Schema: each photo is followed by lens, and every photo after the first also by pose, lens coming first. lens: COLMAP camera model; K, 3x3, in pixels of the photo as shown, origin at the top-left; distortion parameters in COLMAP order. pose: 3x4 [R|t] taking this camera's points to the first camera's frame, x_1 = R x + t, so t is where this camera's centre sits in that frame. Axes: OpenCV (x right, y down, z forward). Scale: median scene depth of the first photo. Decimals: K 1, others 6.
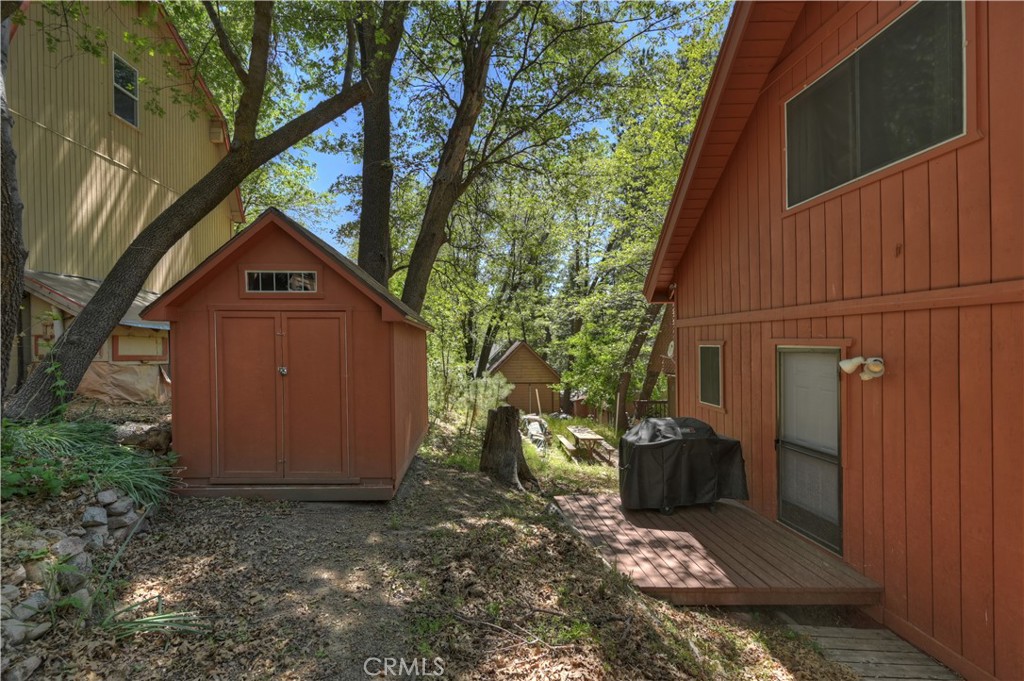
lens RADIAL K [[433.0, 0, 512.0], [0, 433.0, 340.5], [0, 0, 1]] dist [-0.012617, 0.000163]
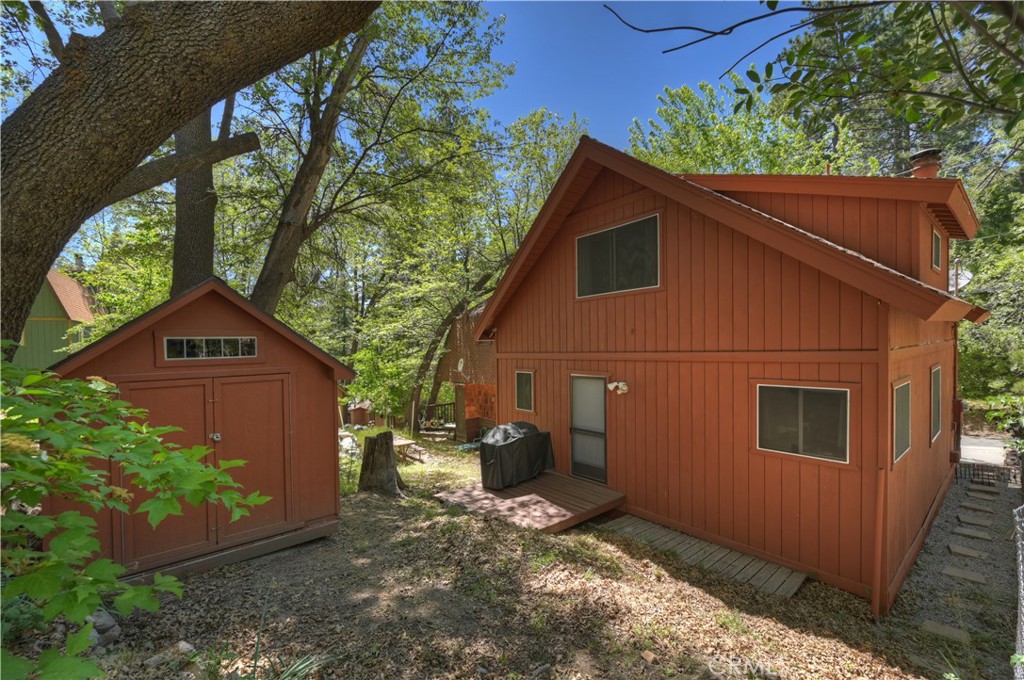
lens RADIAL K [[408.9, 0, 512.0], [0, 408.9, 340.0], [0, 0, 1]] dist [-0.001626, -0.000014]
pose [[0.789407, -0.026951, 0.613278, -0.575563], [0.020540, 0.999636, 0.017491, -0.158273], [-0.613527, -0.001211, 0.789673, -0.157491]]
